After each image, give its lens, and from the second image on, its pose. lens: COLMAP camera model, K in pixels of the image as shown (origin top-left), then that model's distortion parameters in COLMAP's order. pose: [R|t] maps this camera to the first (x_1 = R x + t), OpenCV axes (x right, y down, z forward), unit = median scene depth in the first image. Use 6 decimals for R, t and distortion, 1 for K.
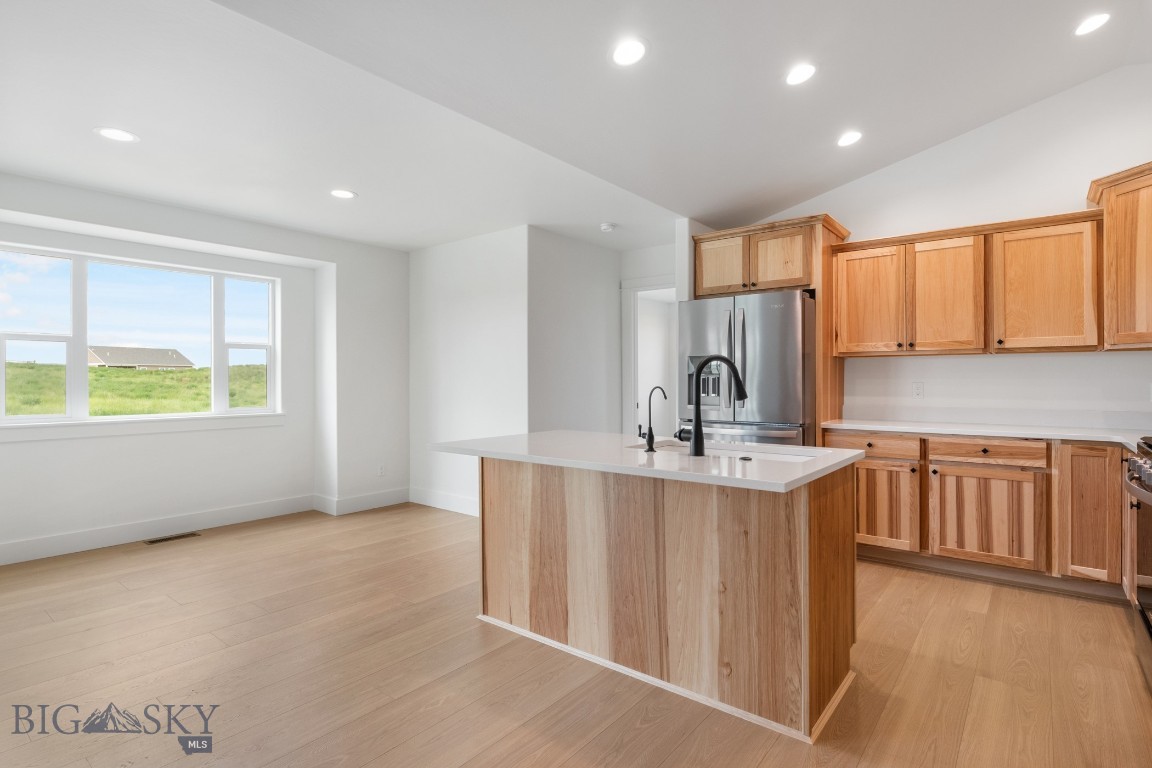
lens RADIAL K [[579.4, 0, 582.2], [0, 579.4, 381.0], [0, 0, 1]] dist [-0.013469, 0.005031]
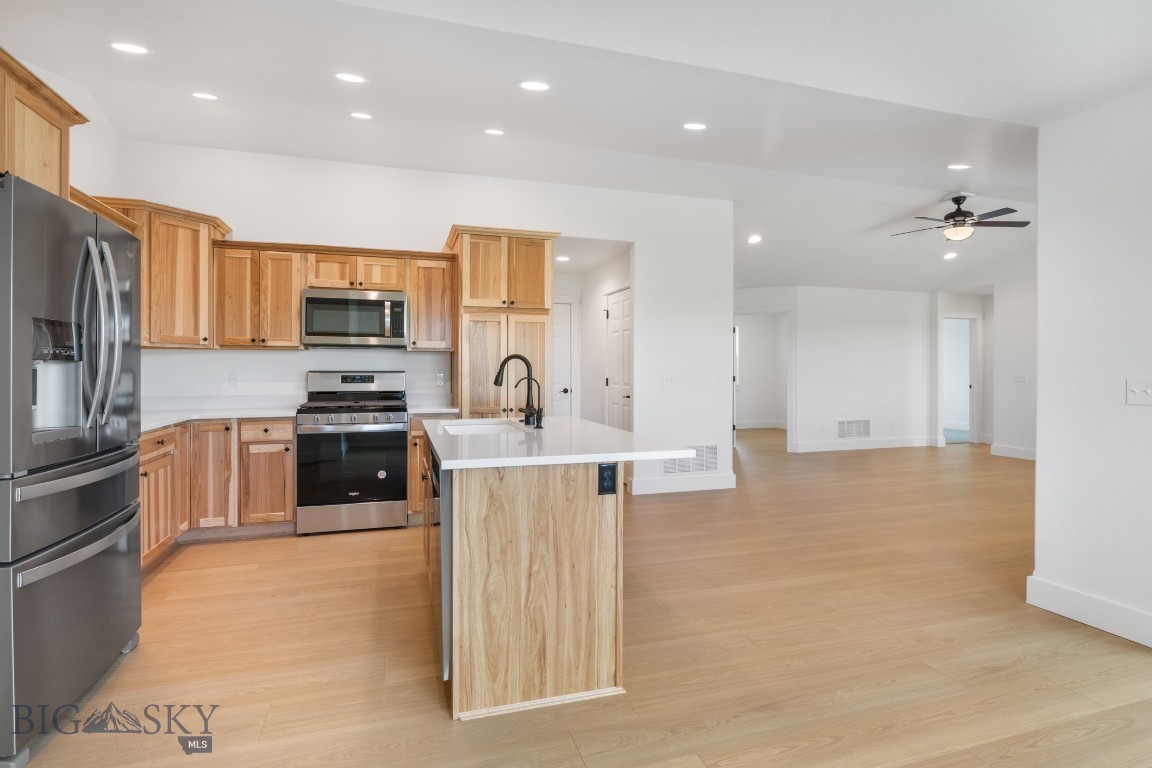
lens RADIAL K [[579.4, 0, 573.4], [0, 579.4, 376.7], [0, 0, 1]] dist [-0.013469, 0.005031]
pose [[-0.823727, -0.006387, 0.566951, -0.444330], [0.002048, 0.999897, 0.014240, -0.006577], [-0.566983, 0.012891, -0.823628, 1.339638]]
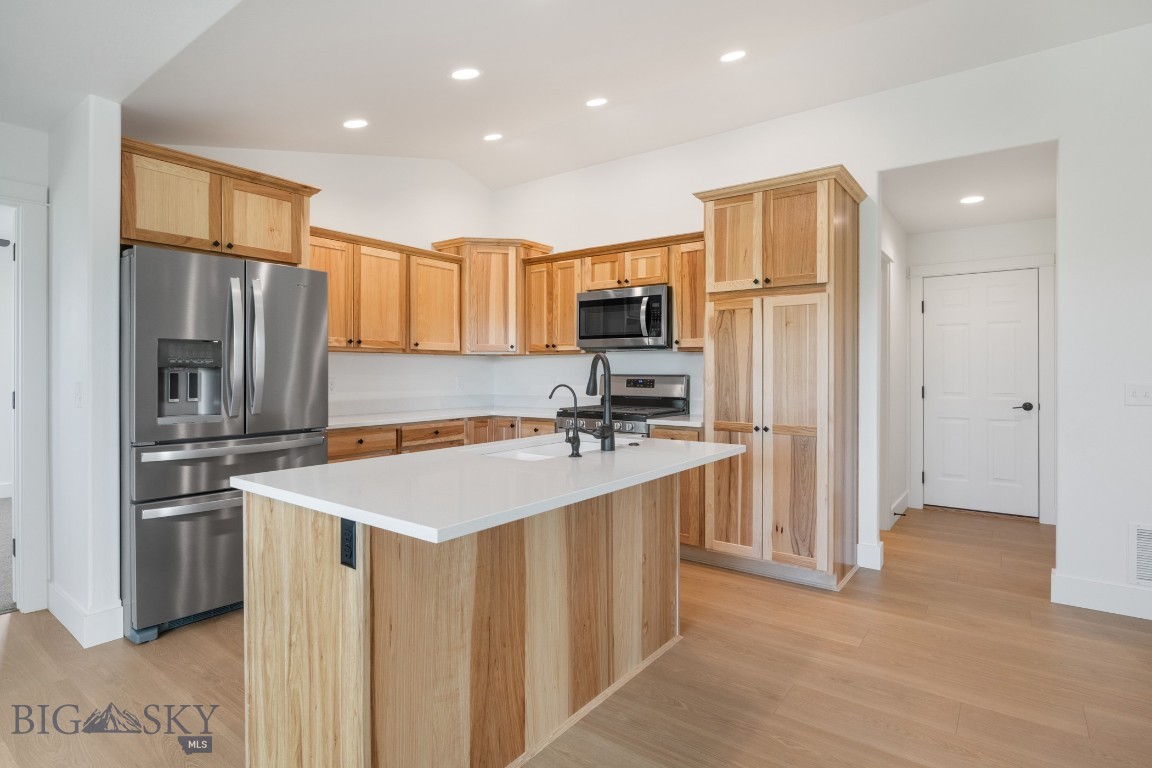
lens RADIAL K [[579.4, 0, 579.4], [0, 579.4, 379.0], [0, 0, 1]] dist [-0.013469, 0.005031]
pose [[-0.022667, -0.010794, 0.999685, -0.523646], [0.003080, 0.999936, 0.010866, -0.006216], [-0.999738, 0.003326, -0.022632, 0.677445]]
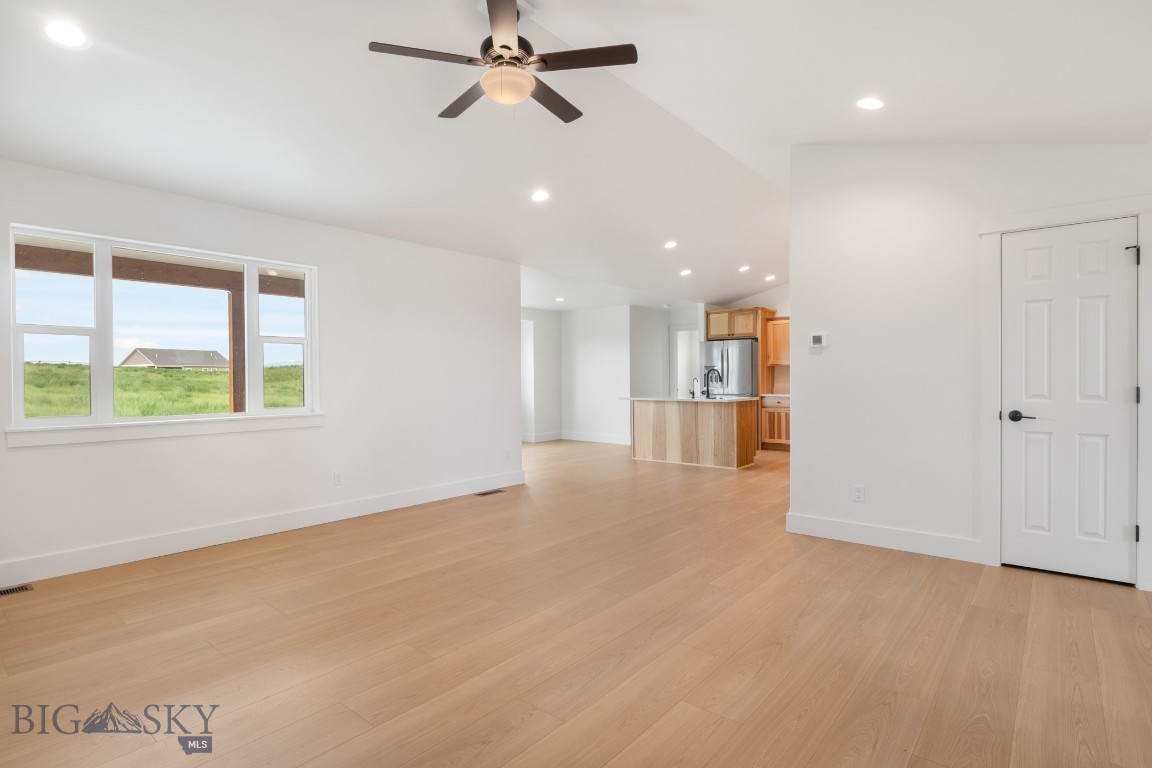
lens RADIAL K [[579.4, 0, 581.3], [0, 579.4, 379.0], [0, 0, 1]] dist [-0.013469, 0.005031]
pose [[0.999677, -0.003863, -0.025132, -0.289670], [0.003842, 0.999992, -0.000874, 0.010277], [0.025135, 0.000777, 0.999684, -1.536325]]
